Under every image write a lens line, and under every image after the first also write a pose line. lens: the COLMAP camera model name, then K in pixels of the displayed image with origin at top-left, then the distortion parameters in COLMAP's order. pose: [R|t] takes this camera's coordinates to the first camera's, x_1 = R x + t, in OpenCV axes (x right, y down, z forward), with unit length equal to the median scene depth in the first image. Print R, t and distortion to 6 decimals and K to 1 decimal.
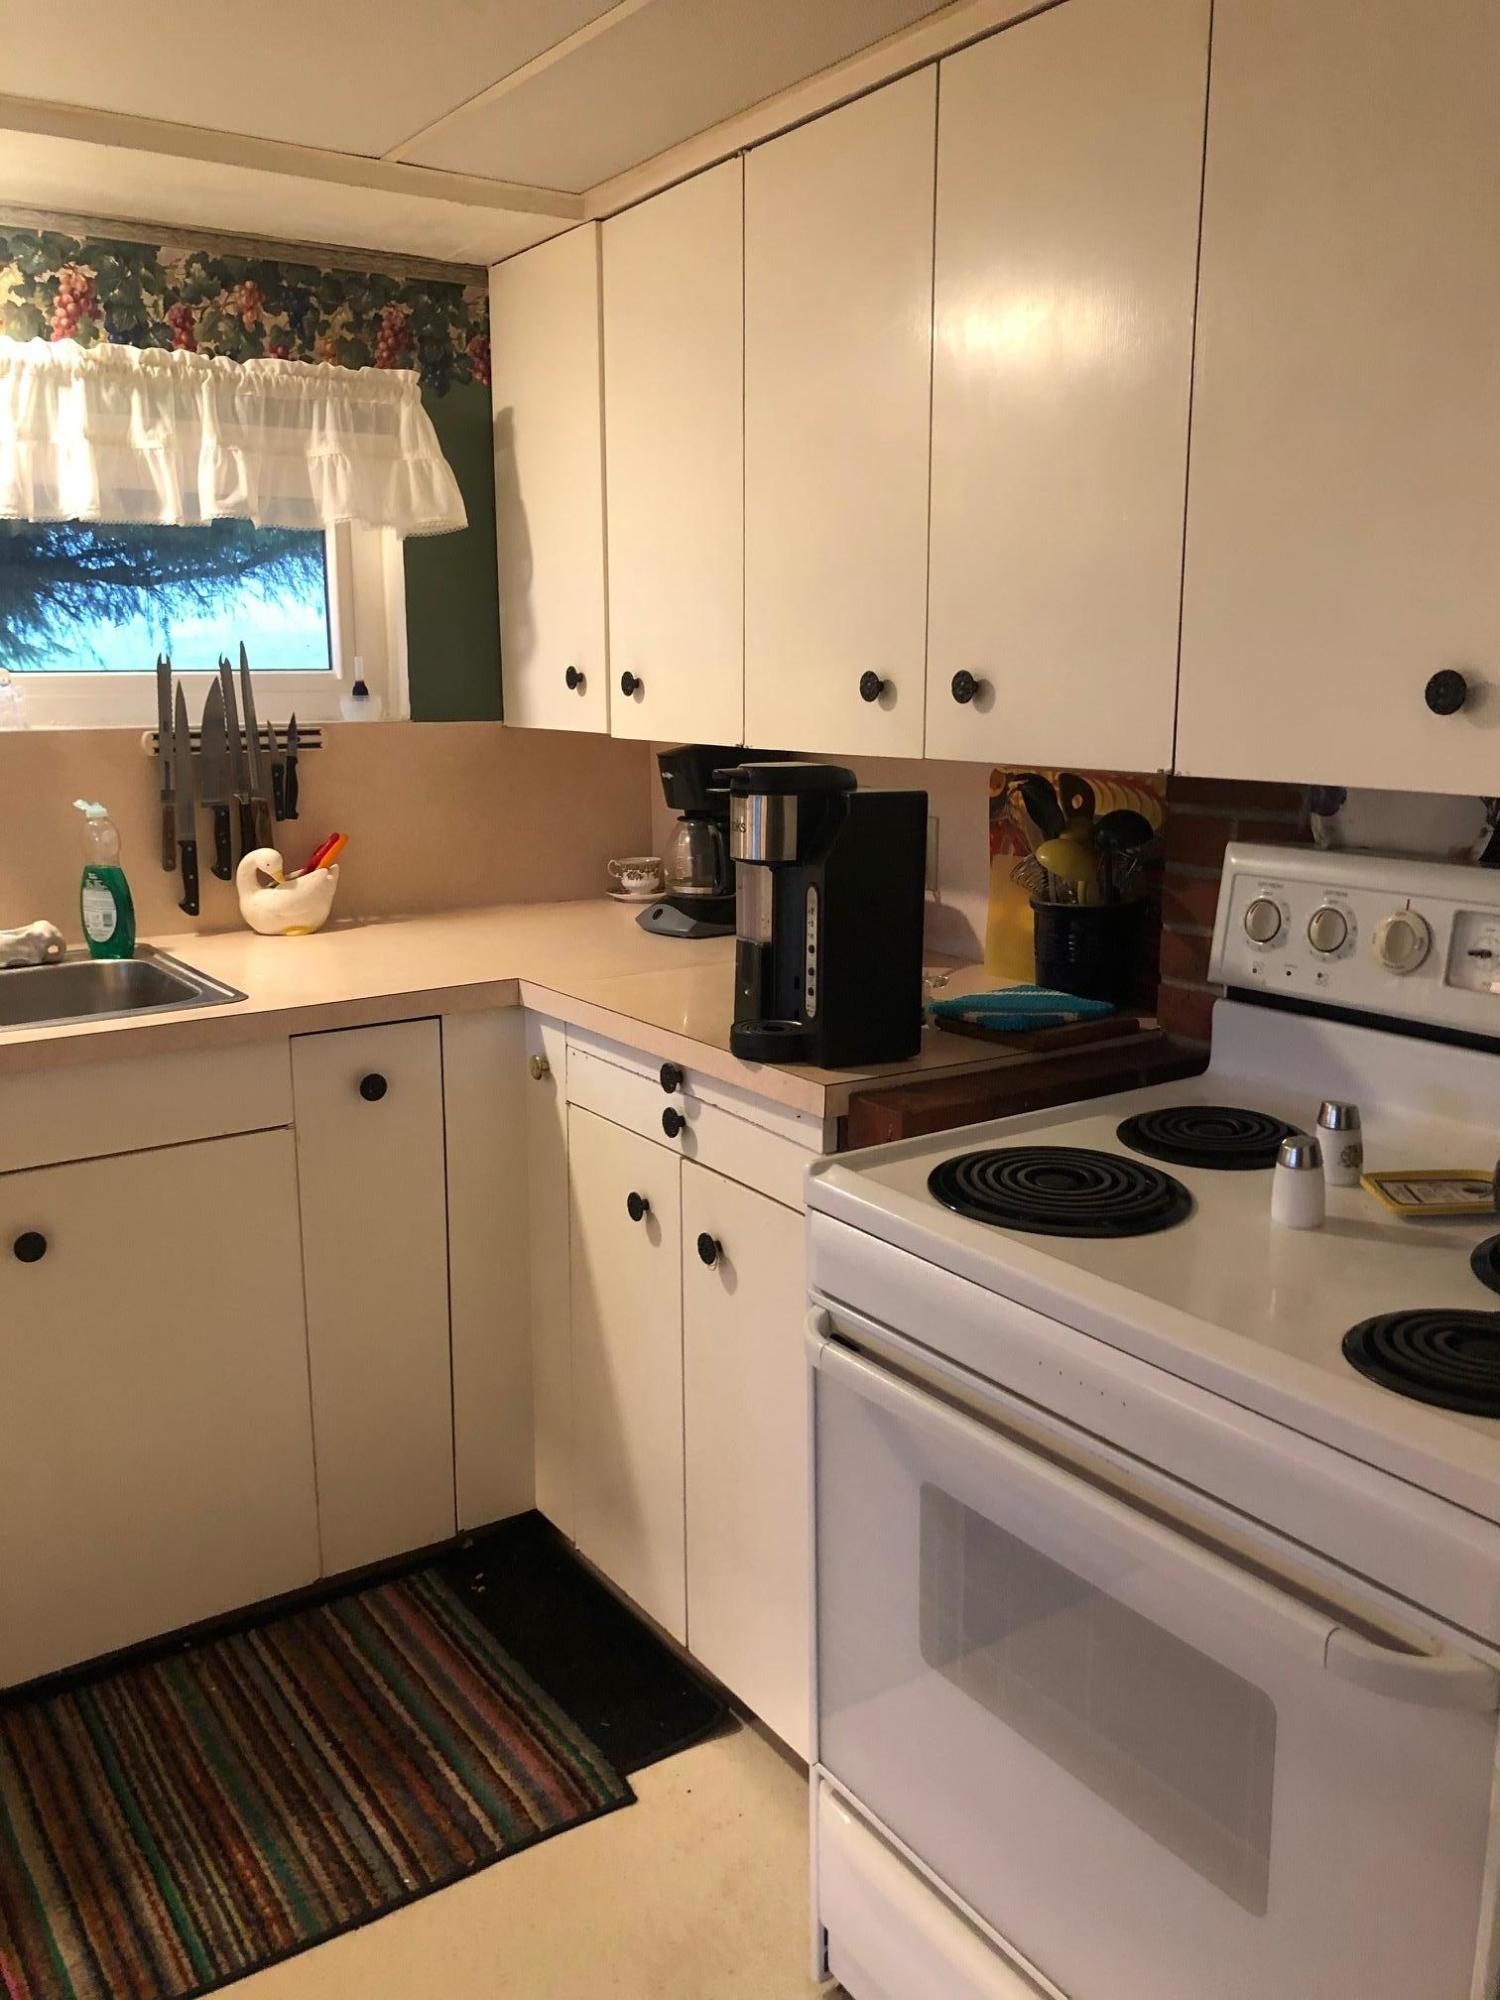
lens RADIAL K [[1623.0, 0, 744.3], [0, 1623.0, 986.9], [0, 0, 1]] dist [0.027685, -0.037443]
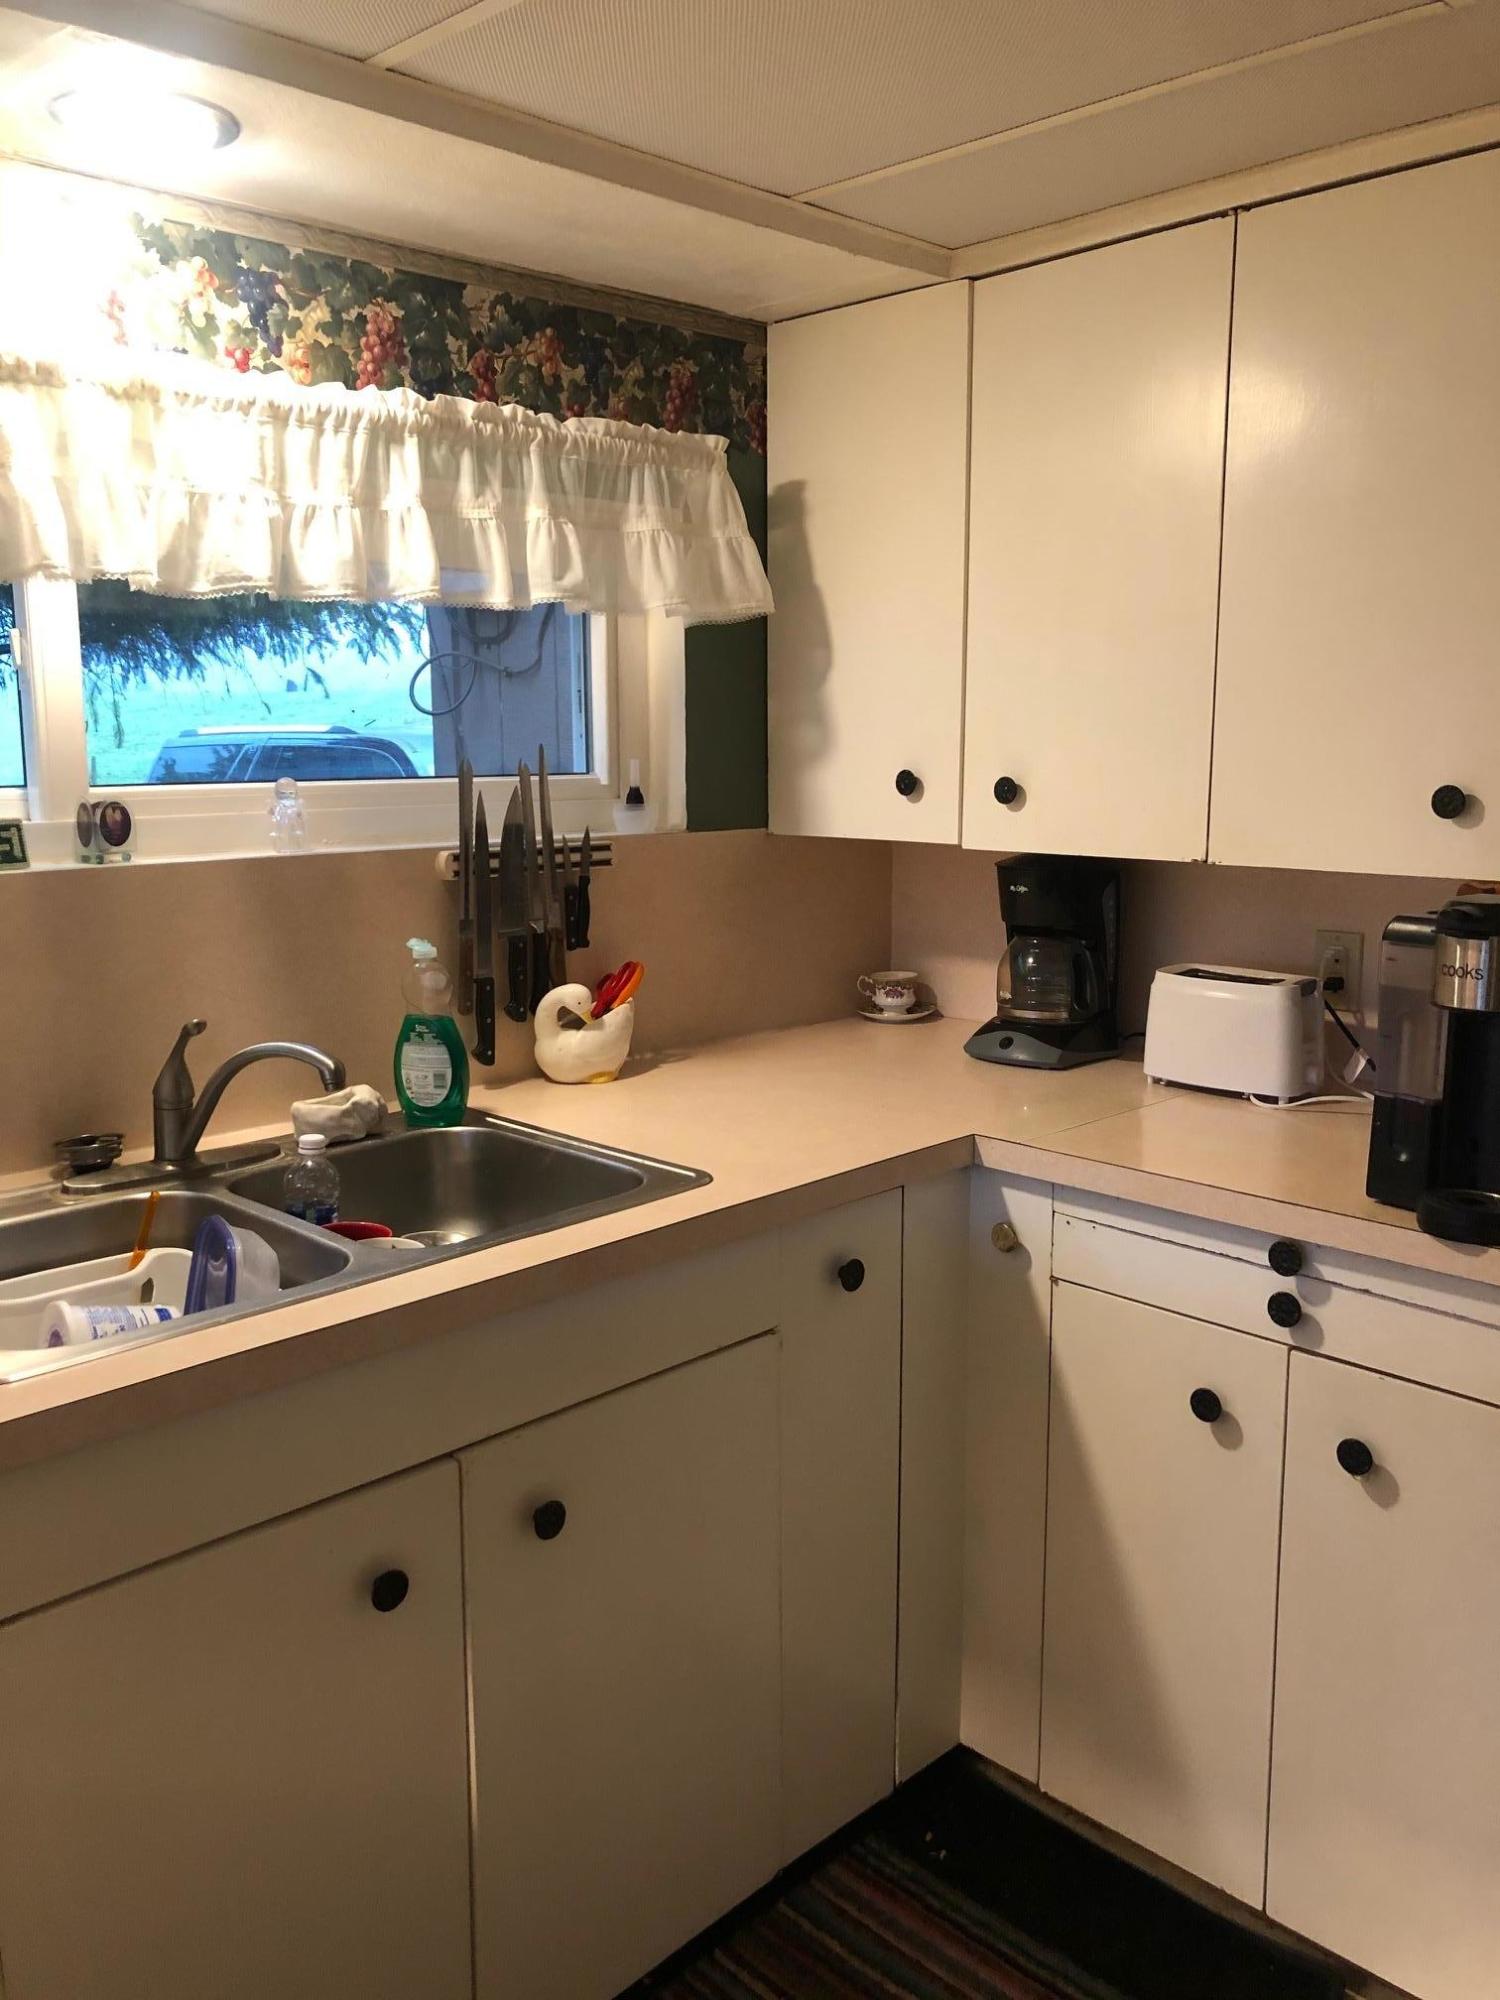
lens RADIAL K [[1623.0, 0, 742.1], [0, 1623.0, 986.2], [0, 0, 1]] dist [0.027685, -0.037443]
pose [[0.983221, -0.029040, 0.180091, -0.385240], [0.035675, 0.998795, -0.033714, -0.055537], [-0.178895, 0.039573, 0.983072, 0.156316]]
